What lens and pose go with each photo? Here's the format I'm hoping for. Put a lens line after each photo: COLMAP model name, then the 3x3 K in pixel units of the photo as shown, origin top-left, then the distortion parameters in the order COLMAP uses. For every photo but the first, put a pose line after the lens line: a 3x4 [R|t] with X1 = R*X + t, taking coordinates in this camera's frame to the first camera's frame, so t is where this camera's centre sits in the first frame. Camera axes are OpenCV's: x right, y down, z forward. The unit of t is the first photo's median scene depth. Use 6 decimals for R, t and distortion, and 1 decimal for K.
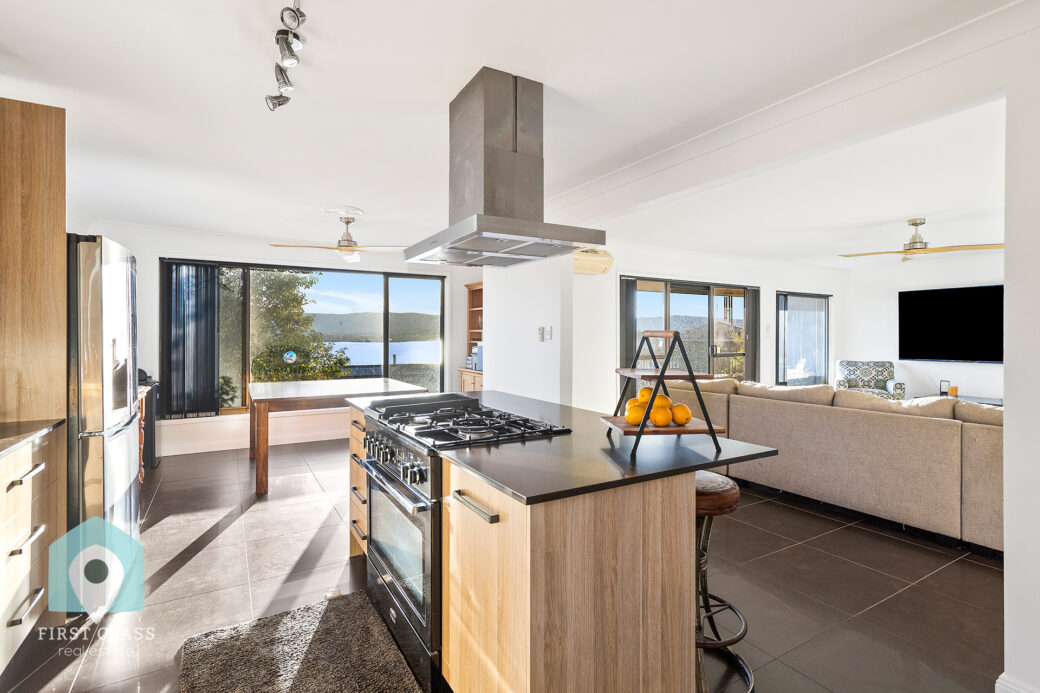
lens RADIAL K [[486.7, 0, 520.0], [0, 486.7, 346.5], [0, 0, 1]] dist [0.002707, 0.000518]
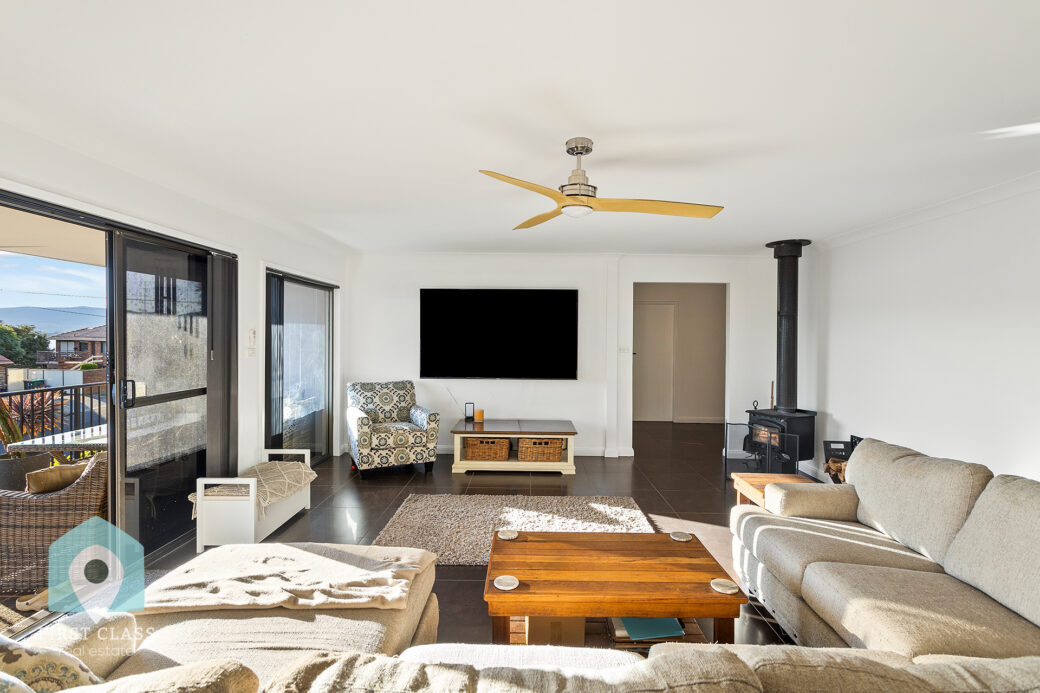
lens RADIAL K [[504.0, 0, 537.6], [0, 504.0, 336.0], [0, 0, 1]] dist [-0.001852, 0.000924]
pose [[0.502123, 0.006448, 0.864772, 0.188739], [0.010855, 0.999846, -0.013758, -0.026720], [-0.864728, 0.016296, 0.501976, 0.449815]]
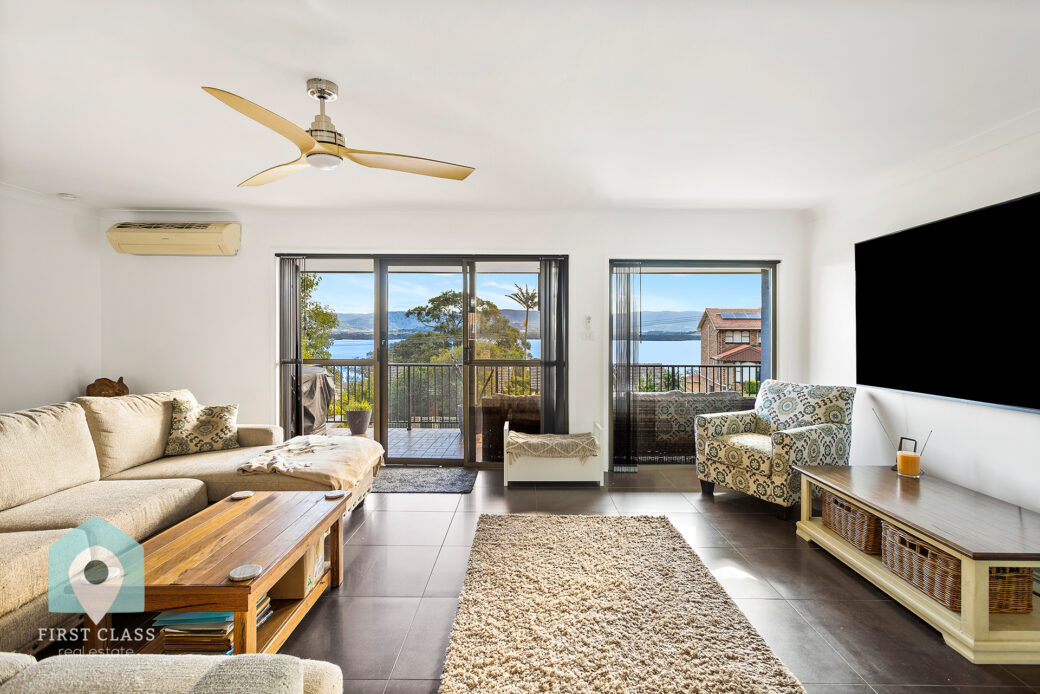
lens RADIAL K [[504.0, 0, 537.6], [0, 504.0, 336.5], [0, 0, 1]] dist [-0.001852, 0.000924]
pose [[0.862443, 0.005457, -0.506126, 0.766294], [-0.018537, 0.999612, -0.020809, -0.004011], [0.505815, 0.027329, 0.862209, 0.416211]]
